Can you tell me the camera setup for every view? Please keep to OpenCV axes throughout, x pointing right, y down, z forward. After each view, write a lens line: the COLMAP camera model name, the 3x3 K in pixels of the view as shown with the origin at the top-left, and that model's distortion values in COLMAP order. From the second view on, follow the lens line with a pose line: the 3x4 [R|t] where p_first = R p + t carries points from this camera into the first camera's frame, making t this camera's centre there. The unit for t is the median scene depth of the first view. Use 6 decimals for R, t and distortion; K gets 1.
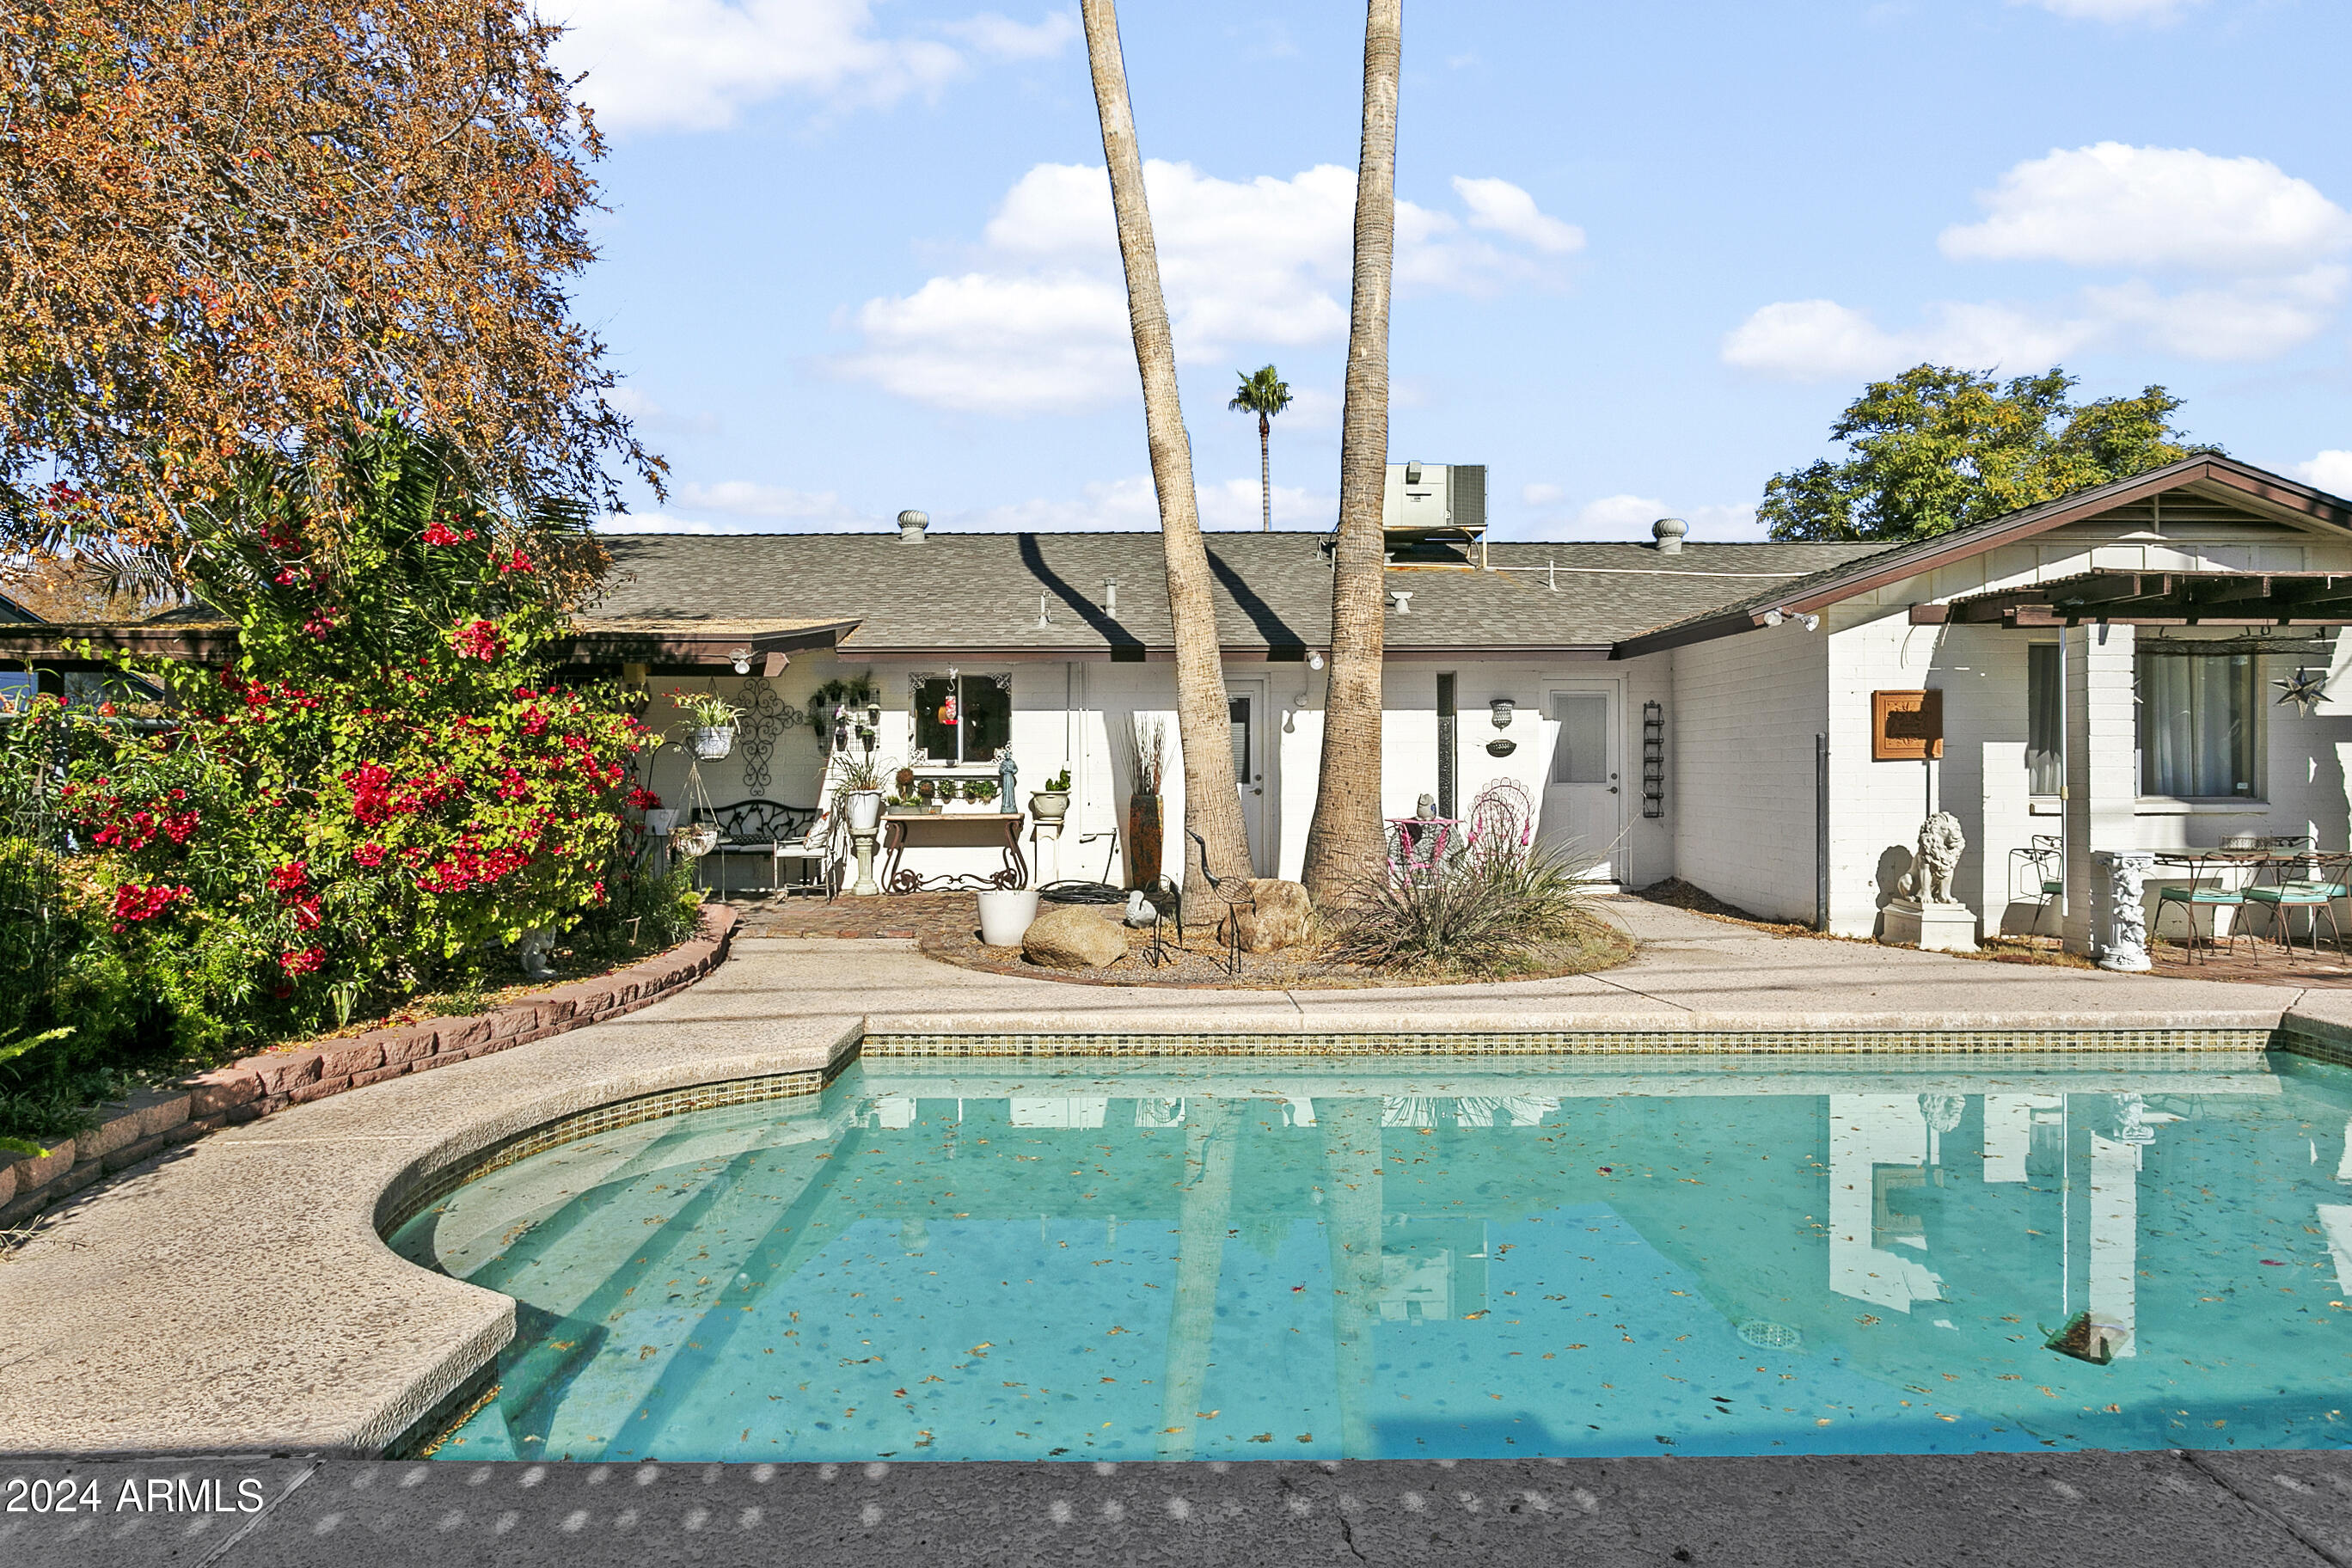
lens RADIAL K [[1472.8, 0, 1177.6], [0, 1472.8, 782.1], [0, 0, 1]] dist [-0.008732, -0.000307]
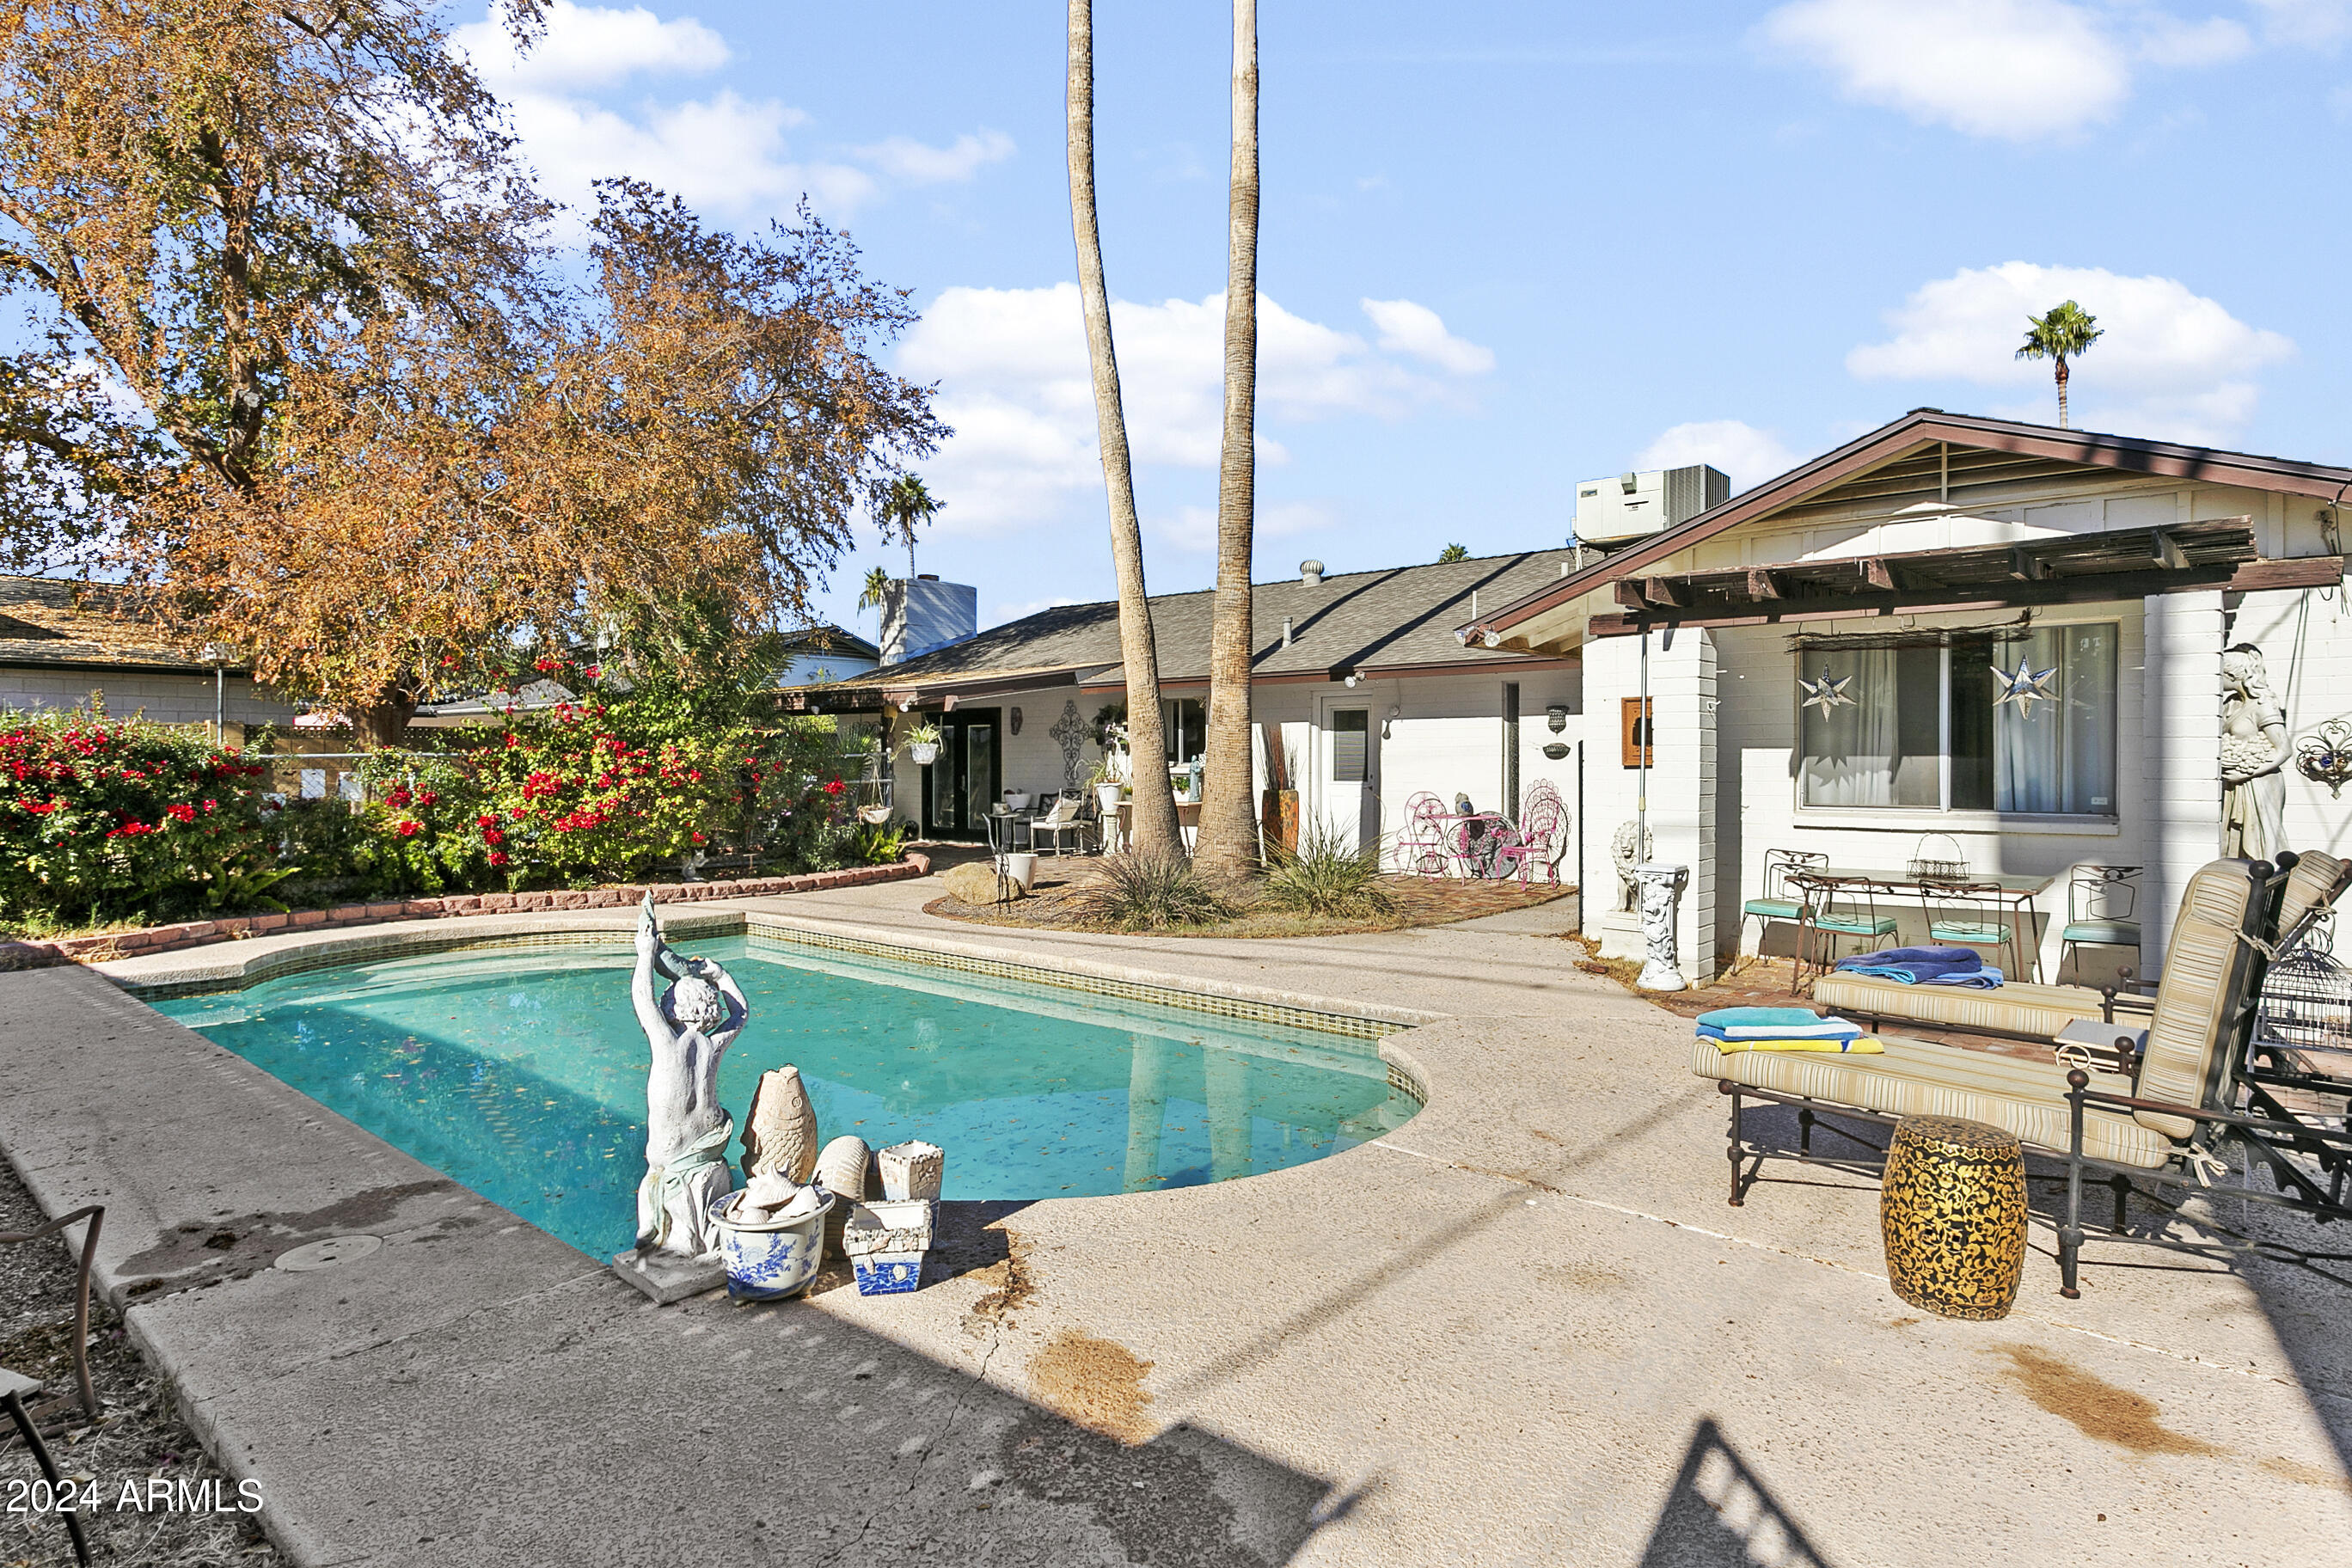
lens RADIAL K [[1390.2, 0, 1175.3], [0, 1390.2, 785.9], [0, 0, 1]] dist [0.007467, 0.000846]
pose [[0.716695, 0.014089, -0.697244, 0.896037], [-0.004474, 0.999868, 0.015606, -0.015360], [0.697372, -0.008065, 0.716664, 0.104464]]
